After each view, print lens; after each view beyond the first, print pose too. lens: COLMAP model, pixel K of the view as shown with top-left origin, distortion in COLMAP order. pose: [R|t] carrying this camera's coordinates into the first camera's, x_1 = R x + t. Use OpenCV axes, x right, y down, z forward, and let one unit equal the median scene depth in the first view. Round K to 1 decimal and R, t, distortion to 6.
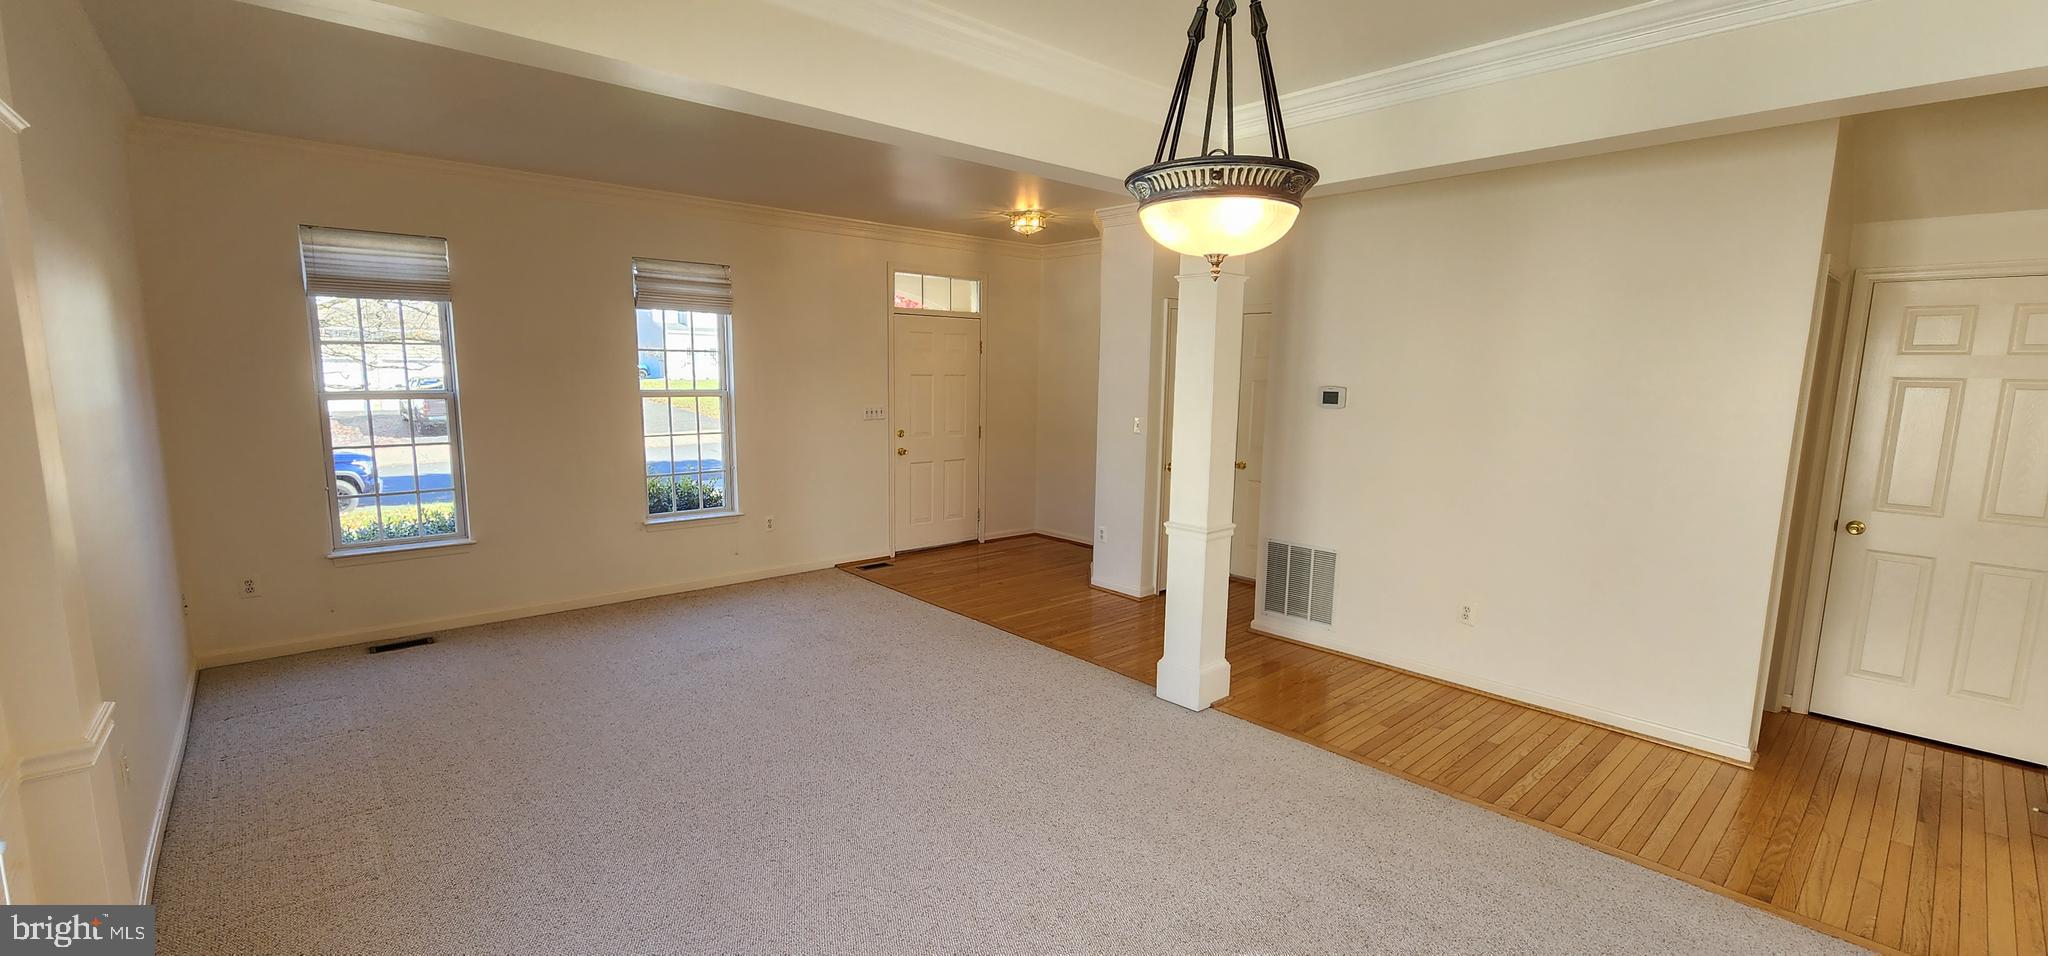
lens RADIAL K [[847.0, 0, 1014.8], [0, 847.0, 486.8], [0, 0, 1]] dist [0.005508, -0.000040]
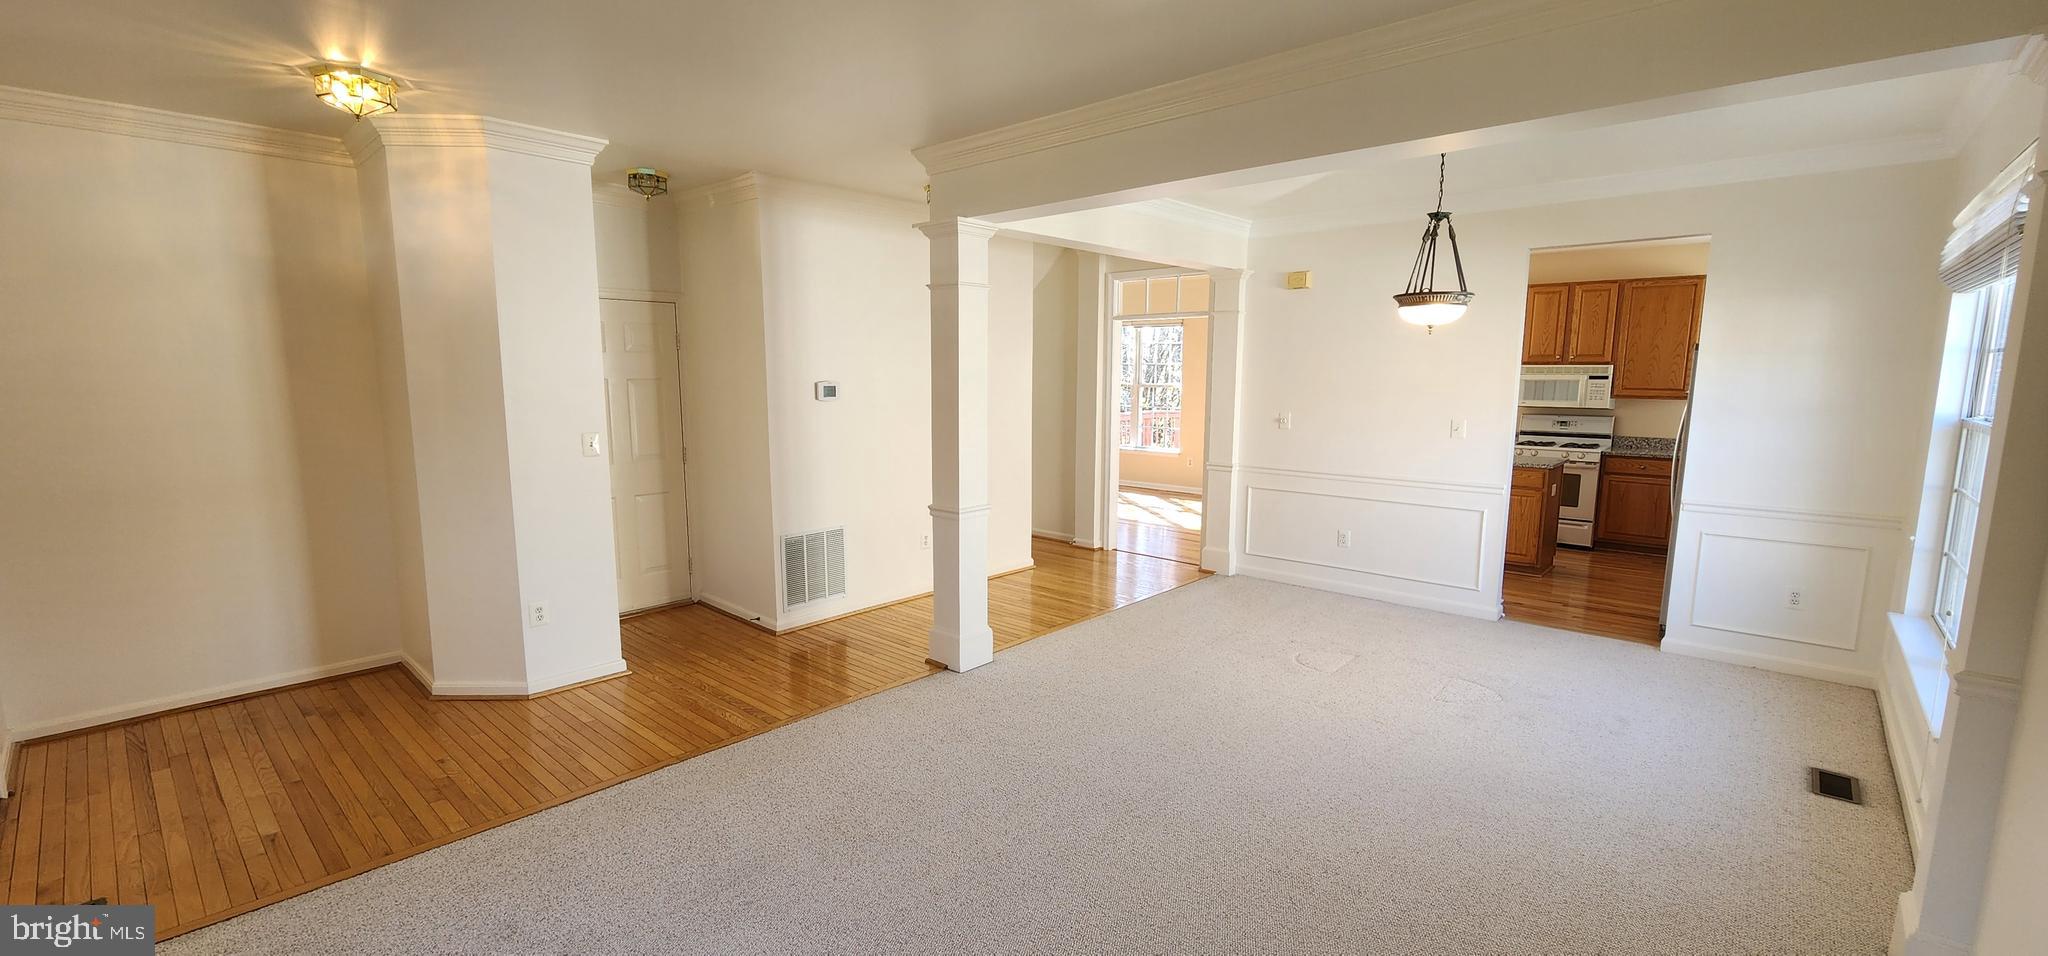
lens RADIAL K [[847.0, 0, 1014.8], [0, 847.0, 486.8], [0, 0, 1]] dist [0.005508, -0.000040]
pose [[-0.103443, -0.149768, 0.983295, -0.723480], [0.144701, 0.975815, 0.163852, -0.123455], [-0.984053, 0.159233, -0.079270, 0.827356]]
